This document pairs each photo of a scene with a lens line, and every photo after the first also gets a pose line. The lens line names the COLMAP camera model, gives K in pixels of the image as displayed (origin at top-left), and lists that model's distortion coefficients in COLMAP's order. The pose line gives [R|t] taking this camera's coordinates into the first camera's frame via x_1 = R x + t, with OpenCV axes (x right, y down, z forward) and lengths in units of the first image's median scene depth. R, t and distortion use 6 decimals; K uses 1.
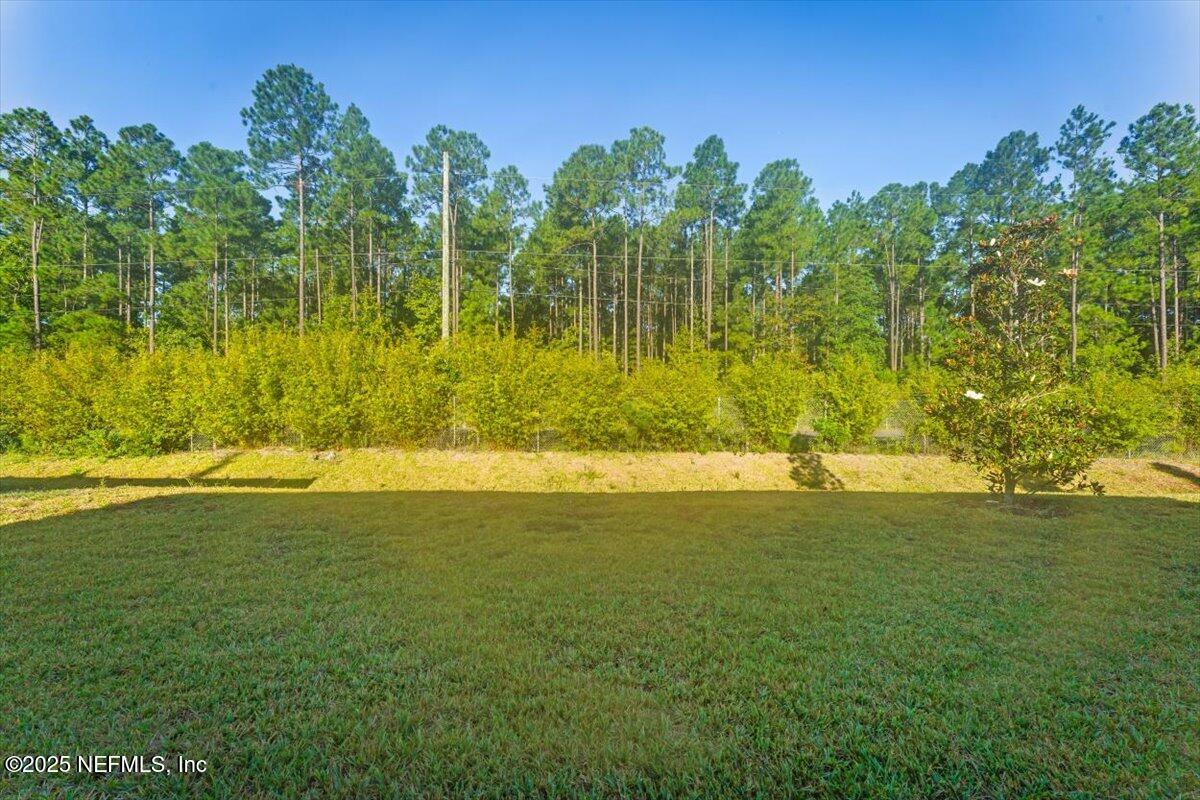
lens RADIAL K [[478.3, 0, 587.0], [0, 478.3, 403.0], [0, 0, 1]] dist [0.003453, 0.000202]
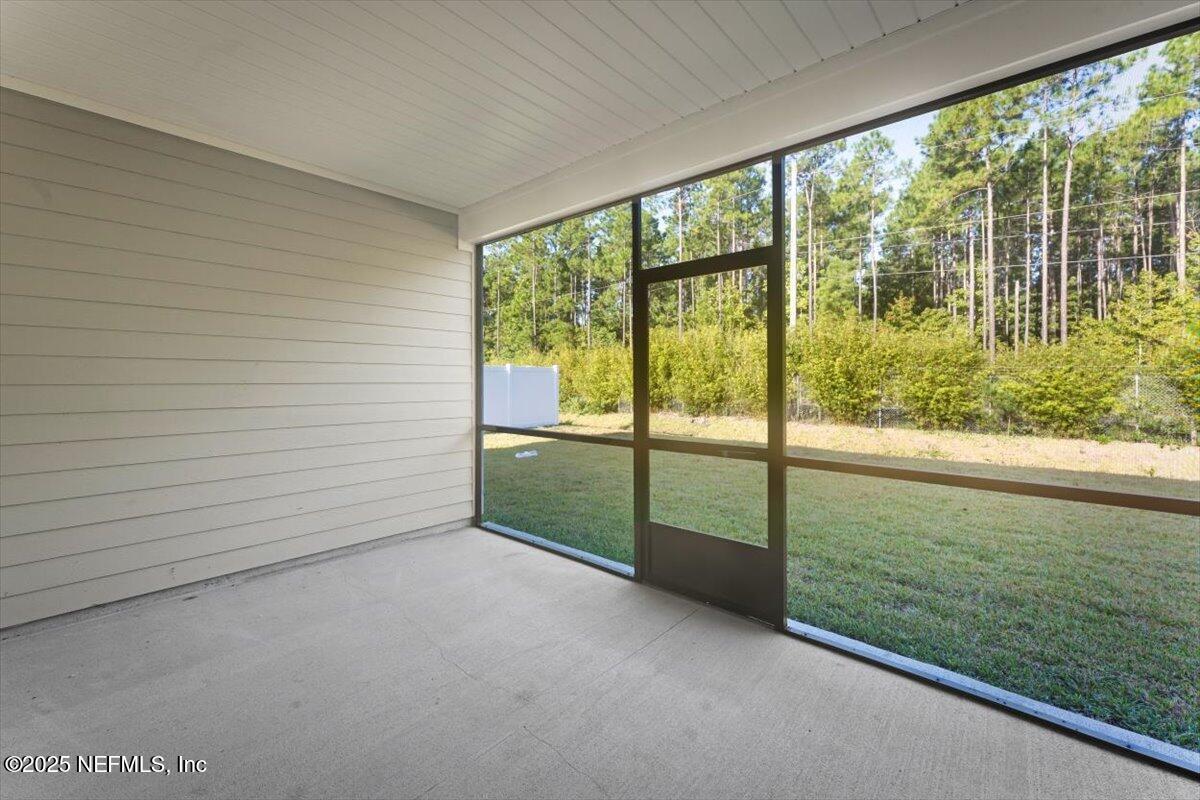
lens RADIAL K [[493.4, 0, 586.0], [0, 493.4, 384.6], [0, 0, 1]] dist [0.001540, 0.000107]
pose [[0.752264, 0.006914, -0.658826, 0.126184], [0.002297, 0.999911, 0.013115, -0.009491], [0.658858, -0.011379, 0.752181, -0.245567]]
